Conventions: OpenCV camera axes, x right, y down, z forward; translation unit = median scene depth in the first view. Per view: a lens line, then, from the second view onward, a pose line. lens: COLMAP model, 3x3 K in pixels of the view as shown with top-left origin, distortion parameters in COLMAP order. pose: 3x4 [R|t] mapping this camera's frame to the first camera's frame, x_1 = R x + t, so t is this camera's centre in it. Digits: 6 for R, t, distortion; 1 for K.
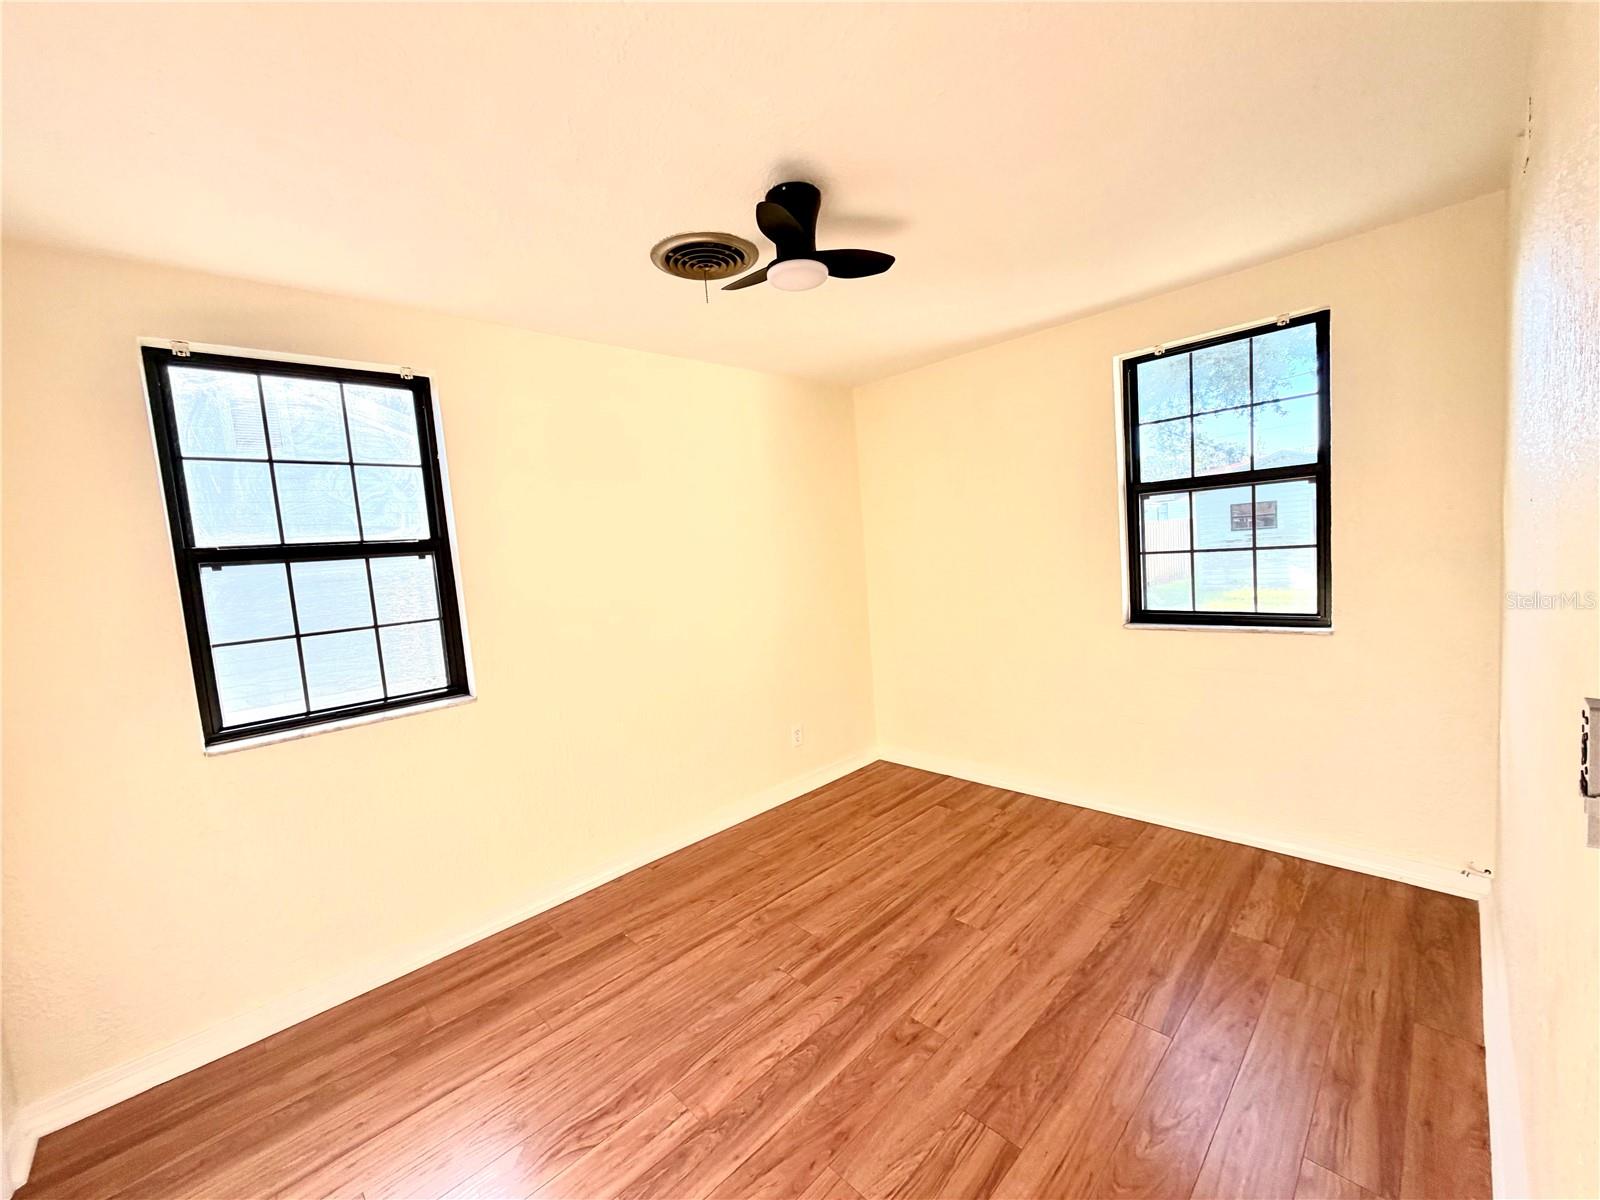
lens RADIAL K [[638.8, 0, 800.0], [0, 638.8, 600.0], [0, 0, 1]] dist [-0.001851, -0.000118]
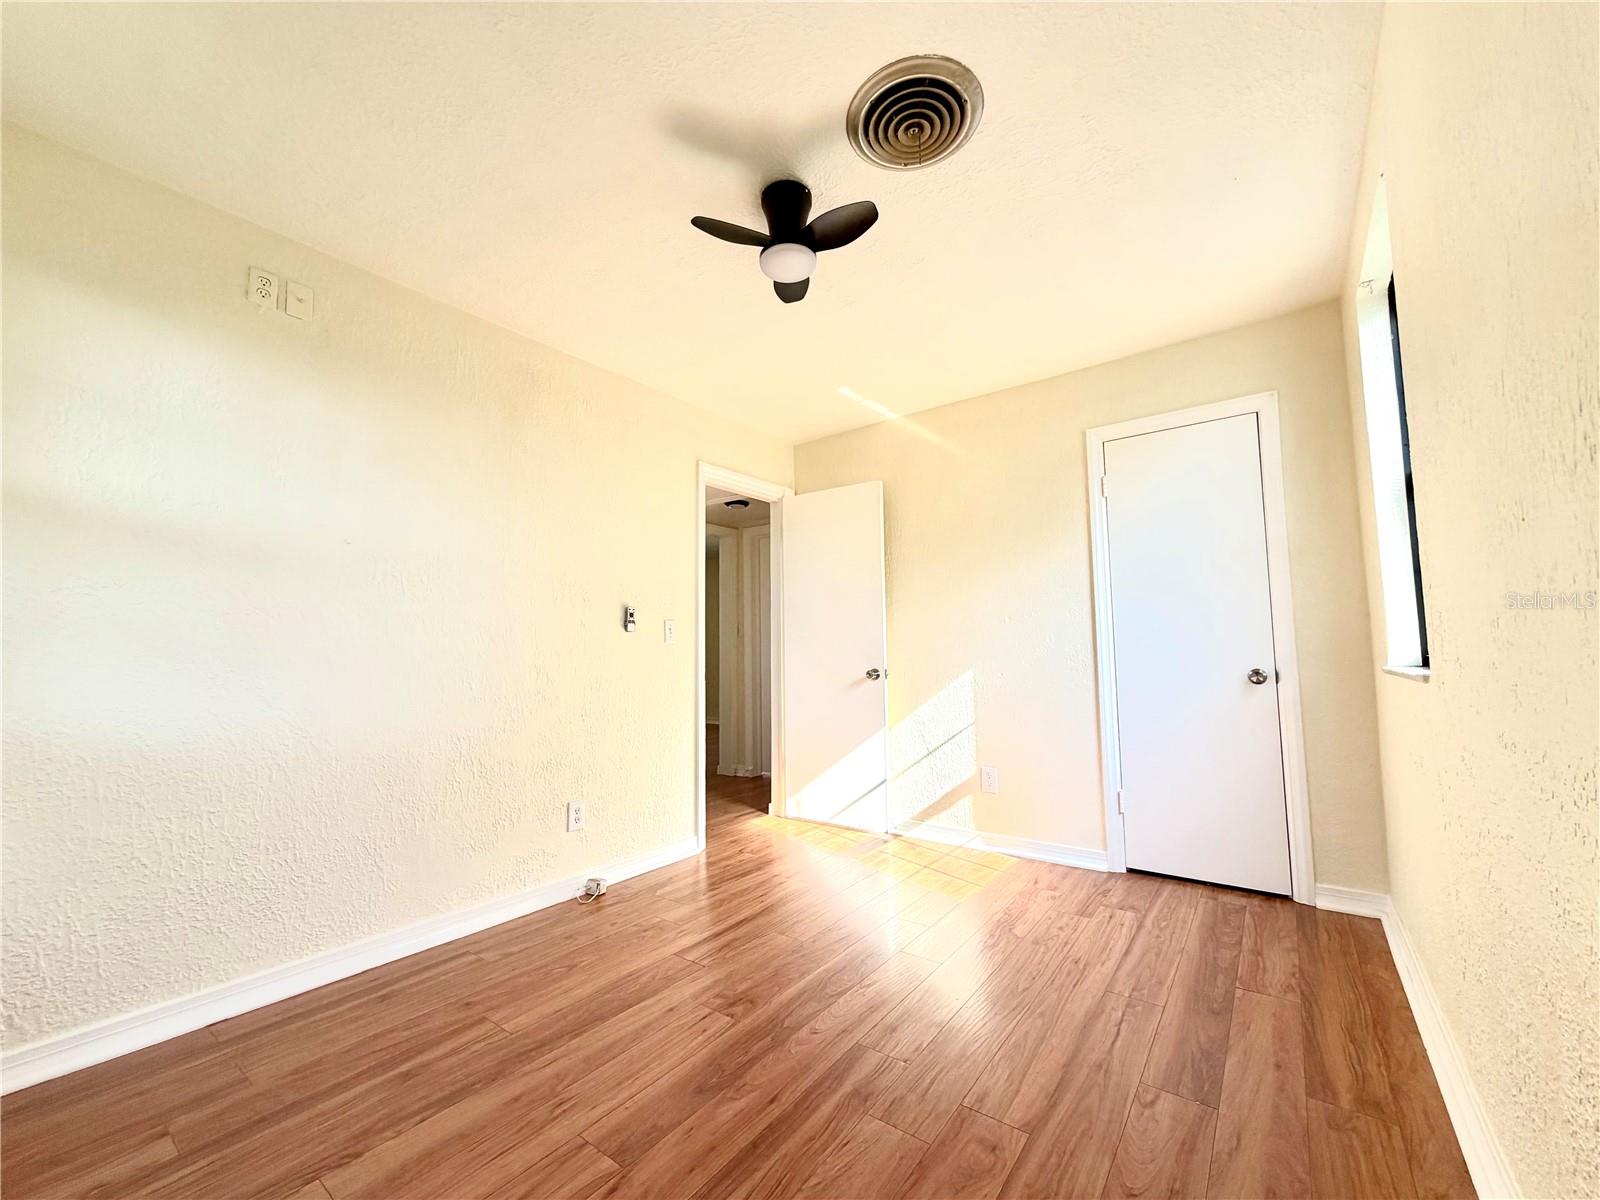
lens RADIAL K [[638.8, 0, 800.0], [0, 638.8, 600.0], [0, 0, 1]] dist [-0.001851, -0.000118]
pose [[-0.984375, 0.077168, -0.158278, 0.169330], [0.076592, 0.997015, 0.009744, 0.043907], [0.158557, -0.002531, -0.987347, 1.833673]]
